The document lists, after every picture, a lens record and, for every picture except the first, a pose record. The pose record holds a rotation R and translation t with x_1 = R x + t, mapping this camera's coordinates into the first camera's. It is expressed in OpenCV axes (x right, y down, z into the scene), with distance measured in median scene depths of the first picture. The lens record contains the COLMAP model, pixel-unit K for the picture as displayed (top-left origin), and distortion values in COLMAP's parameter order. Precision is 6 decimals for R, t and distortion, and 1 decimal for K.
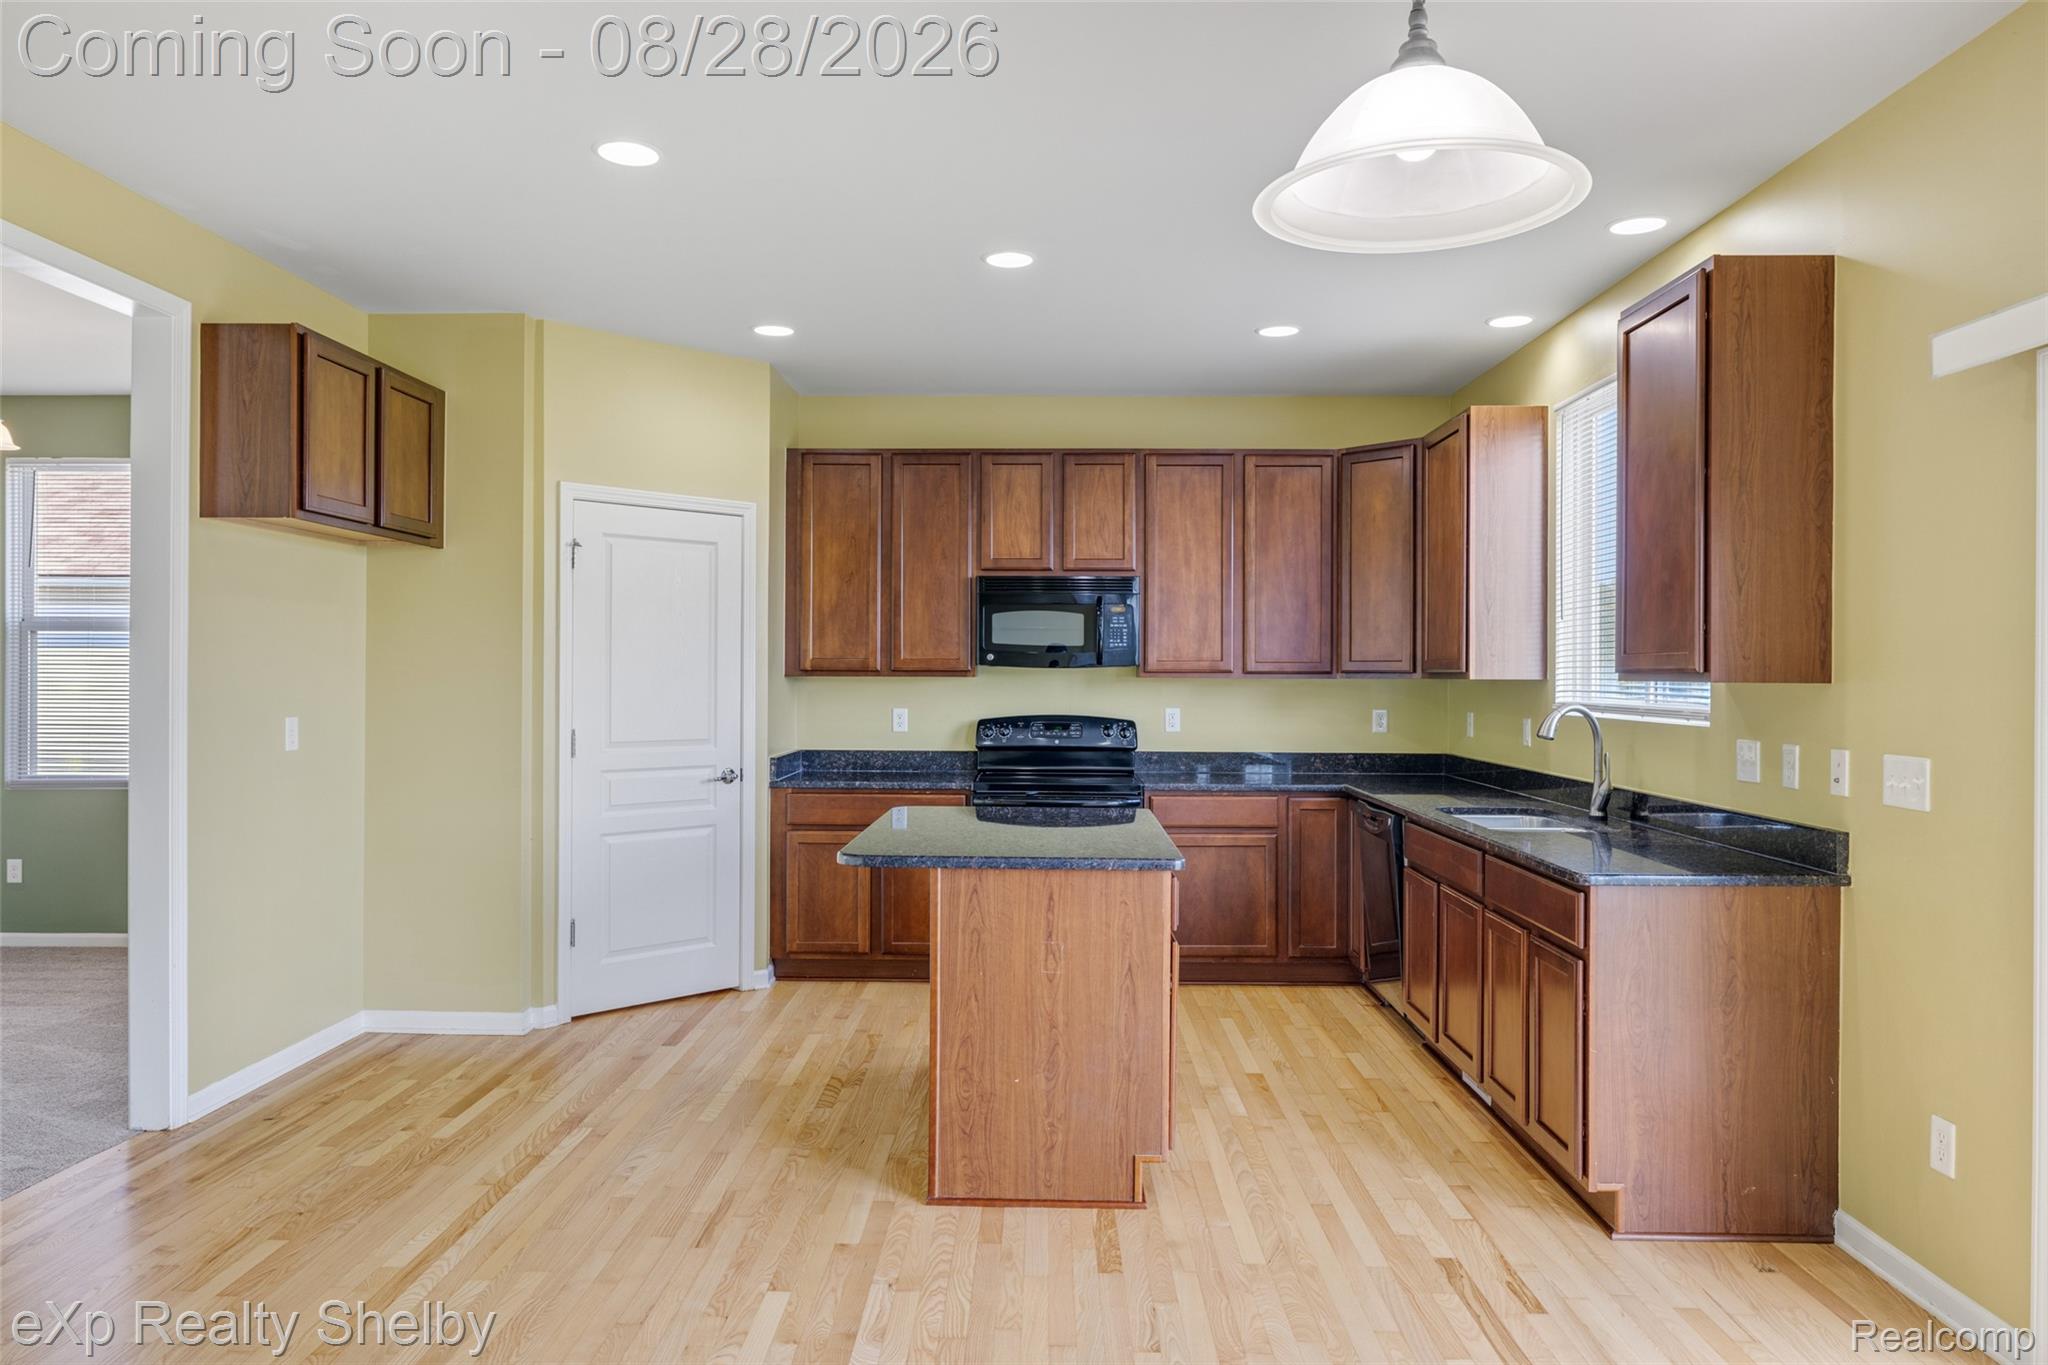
lens RADIAL K [[1334.2, 0, 1023.2], [0, 1334.2, 682.3], [0, 0, 1]] dist [0.000758, 0.004105]
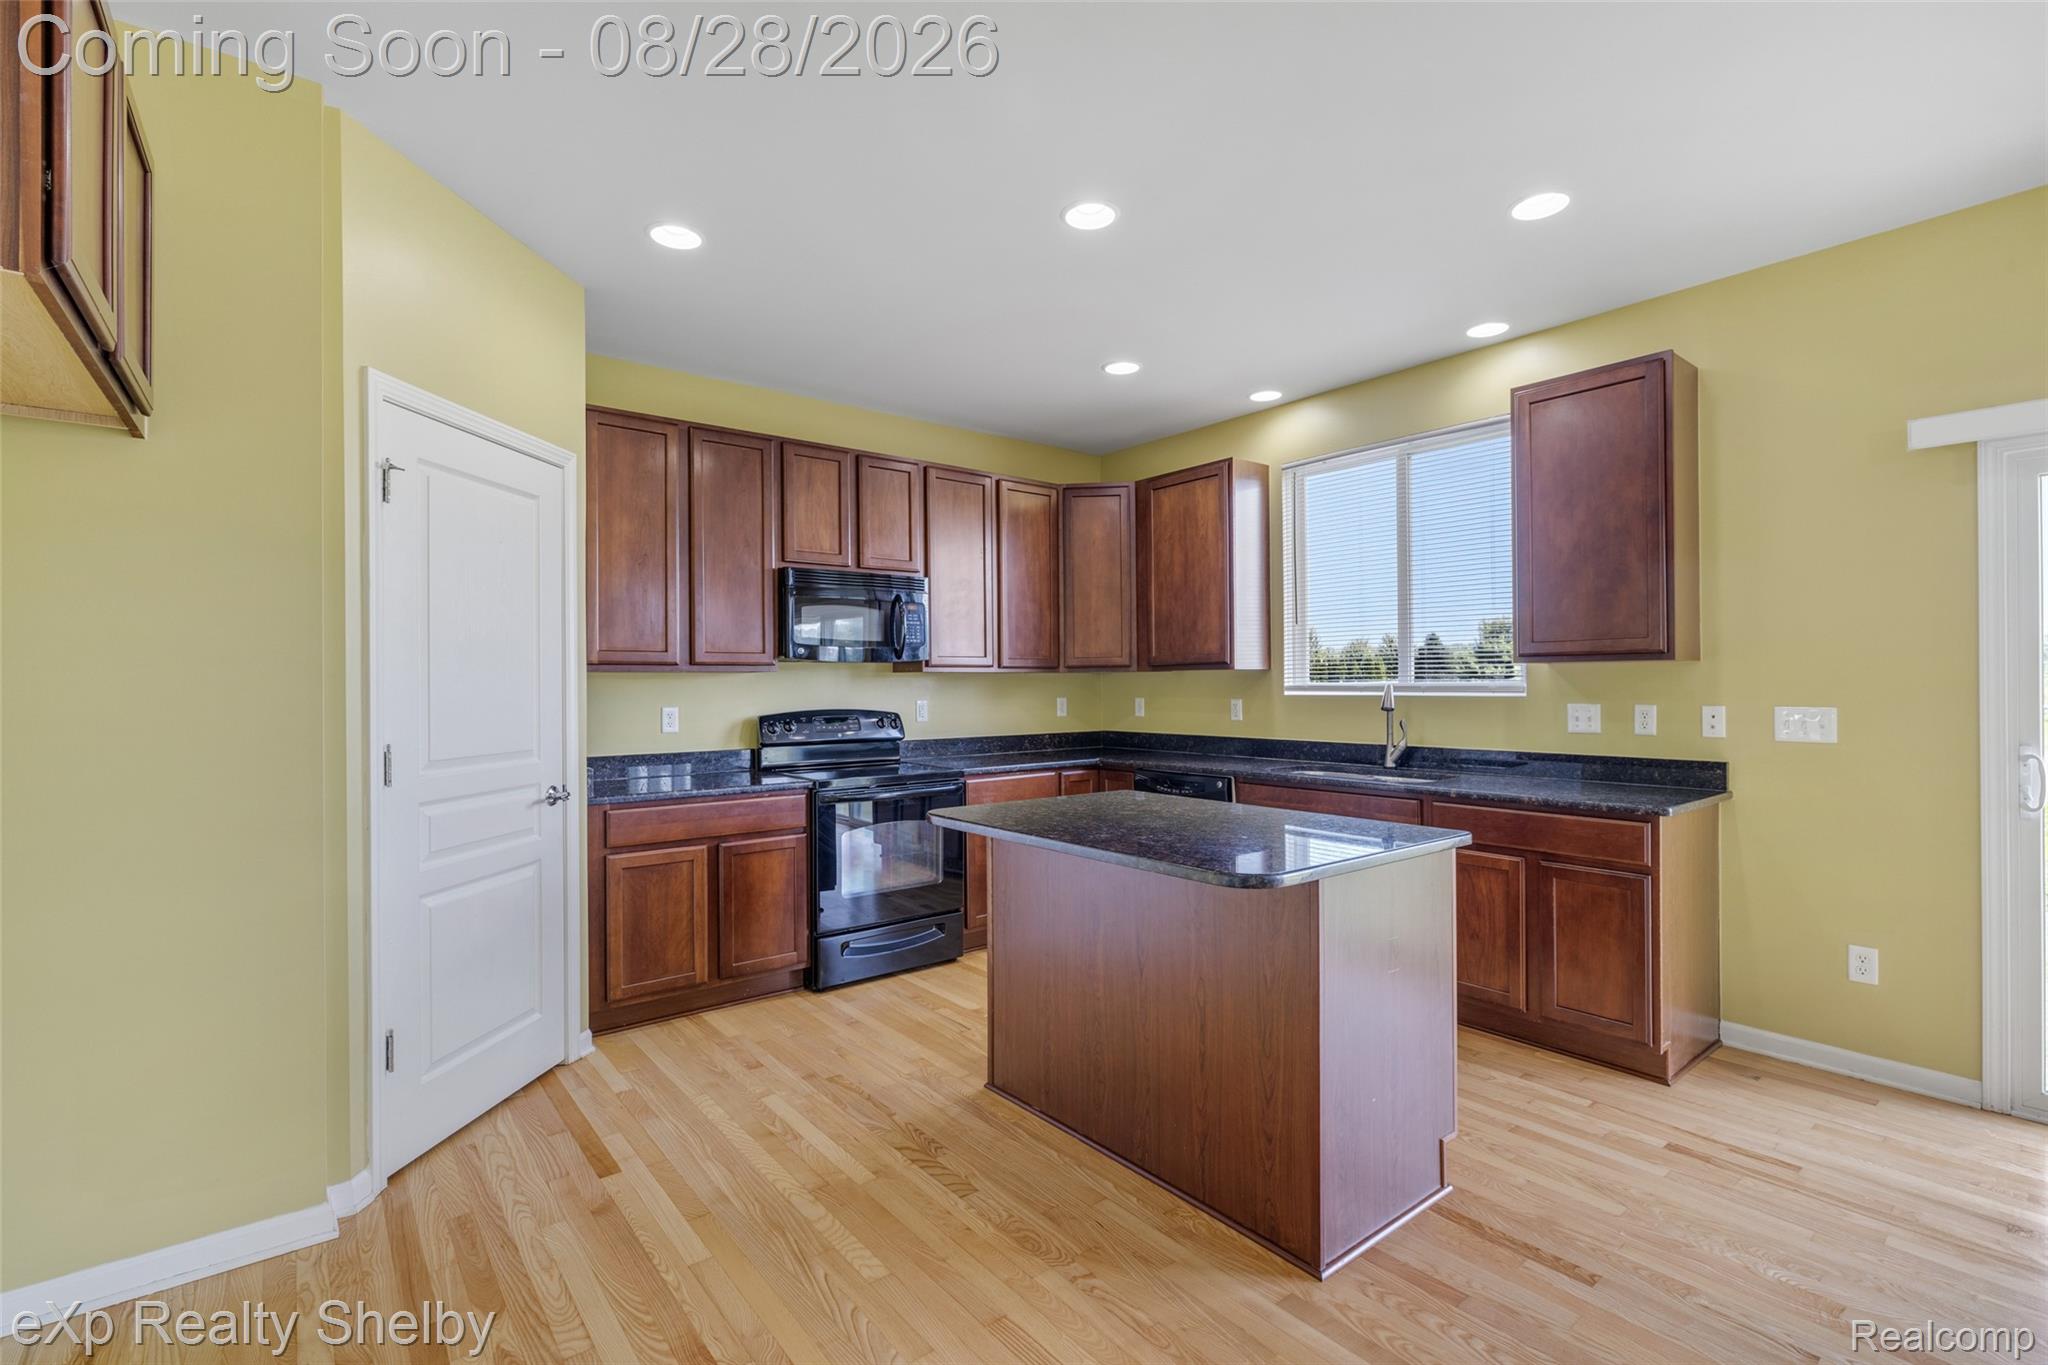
lens RADIAL K [[915.5, 0, 1023.3], [0, 915.5, 679.2], [0, 0, 1]] dist [-0.004557, 0.001437]
pose [[0.770815, -0.006864, 0.637022, -0.402760], [0.015221, 0.999855, -0.007644, 0.011694], [-0.636877, 0.015588, 0.770808, 0.468853]]
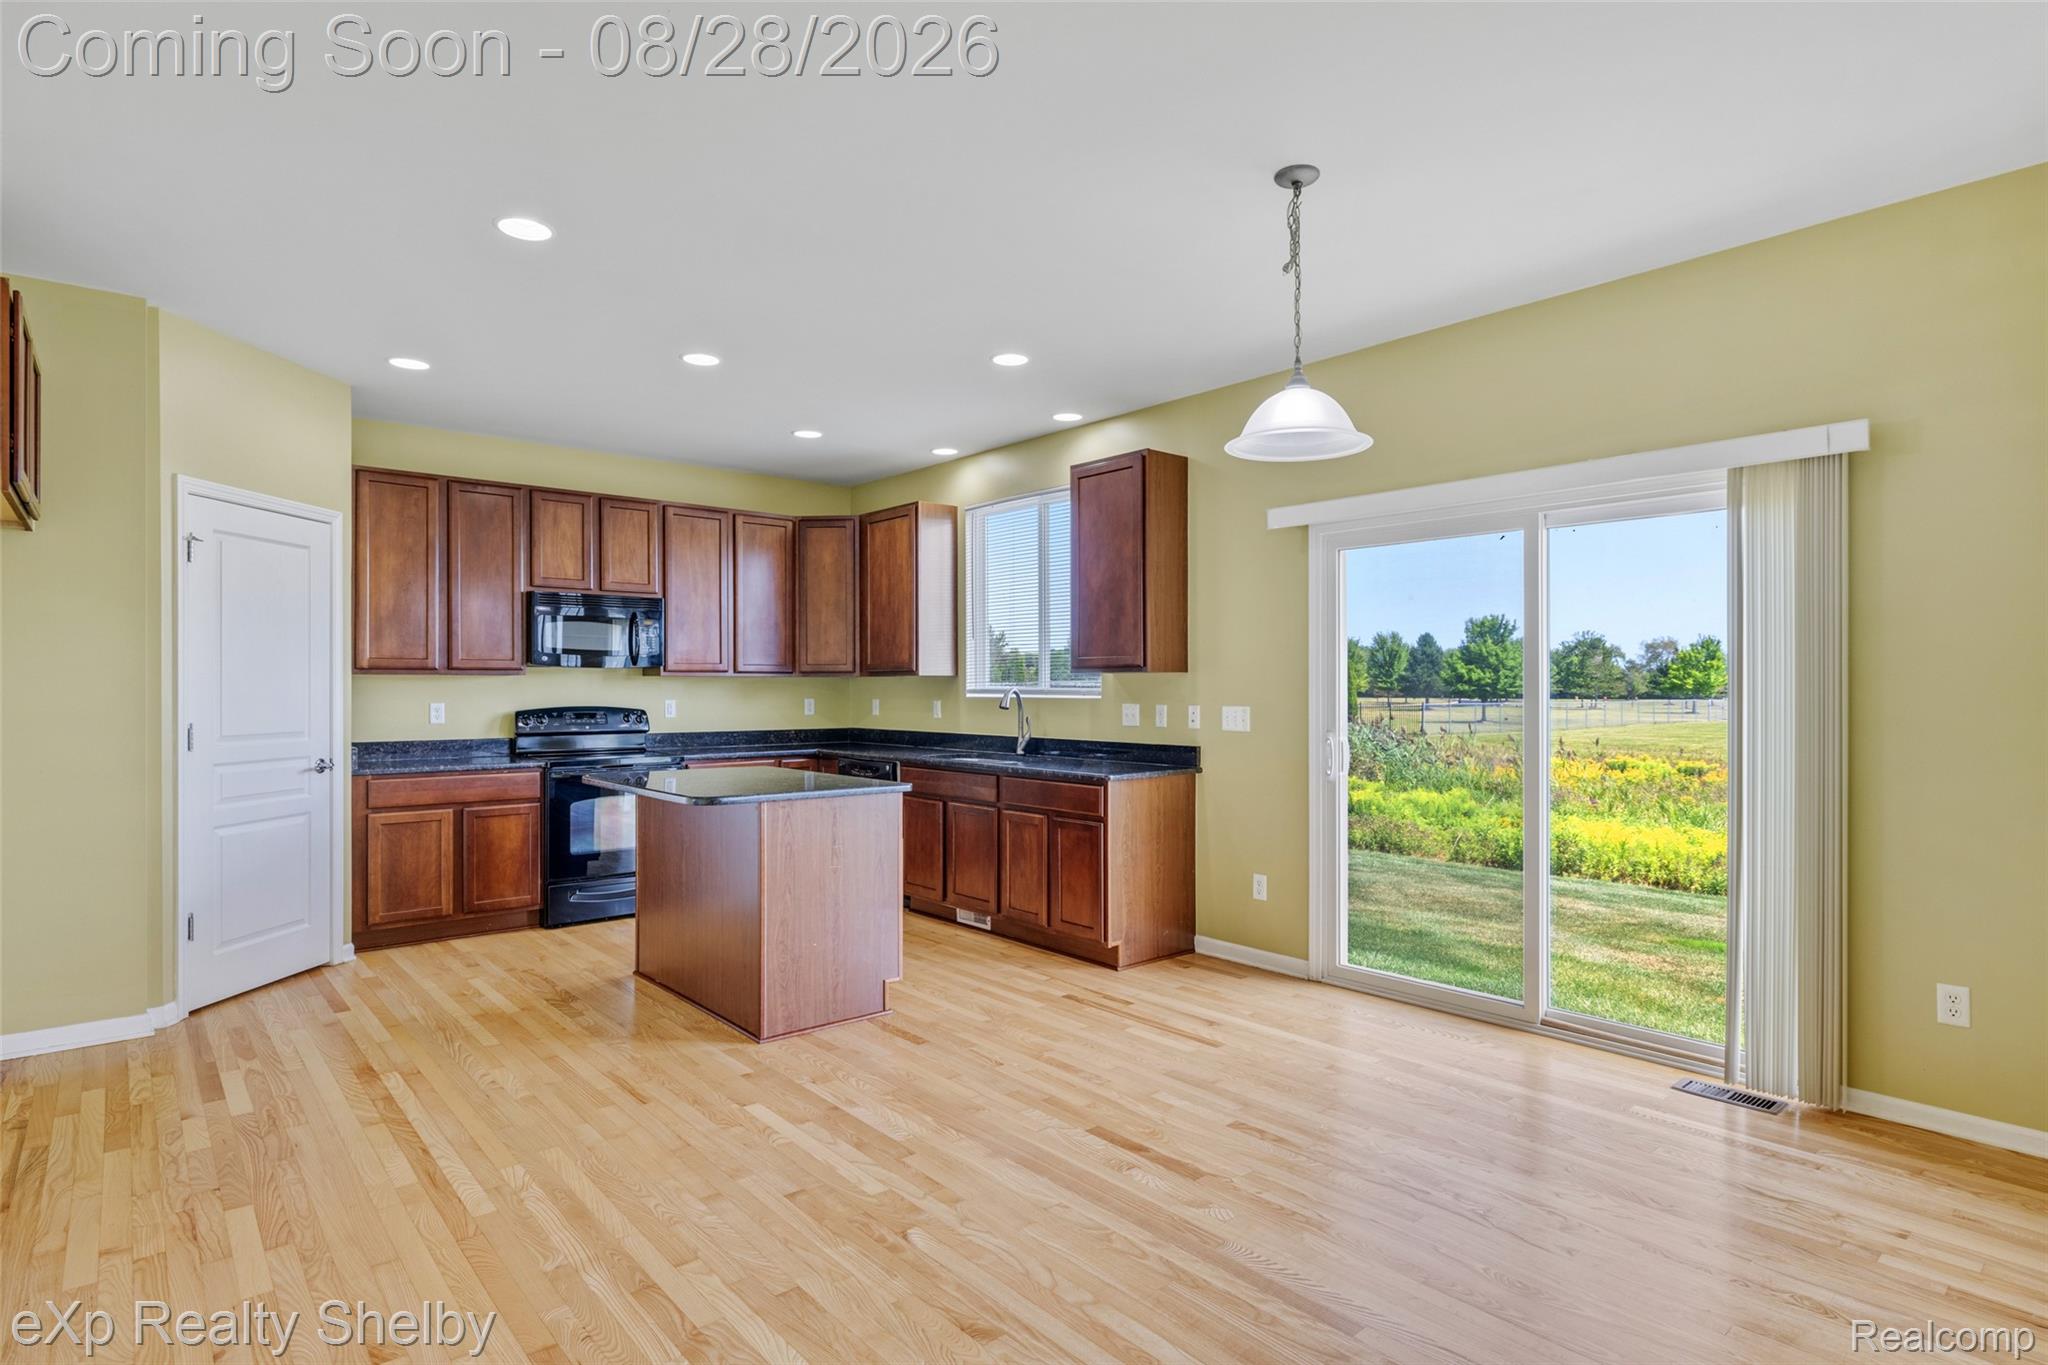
lens RADIAL K [[1056.3, 0, 1020.8], [0, 1056.3, 685.2], [0, 0, 1]] dist [0.000206, 0.002397]
pose [[0.746634, -0.004228, 0.665221, -0.420399], [0.008588, 0.999958, -0.003285, 0.015239], [-0.665179, 0.008166, 0.746639, -0.007195]]
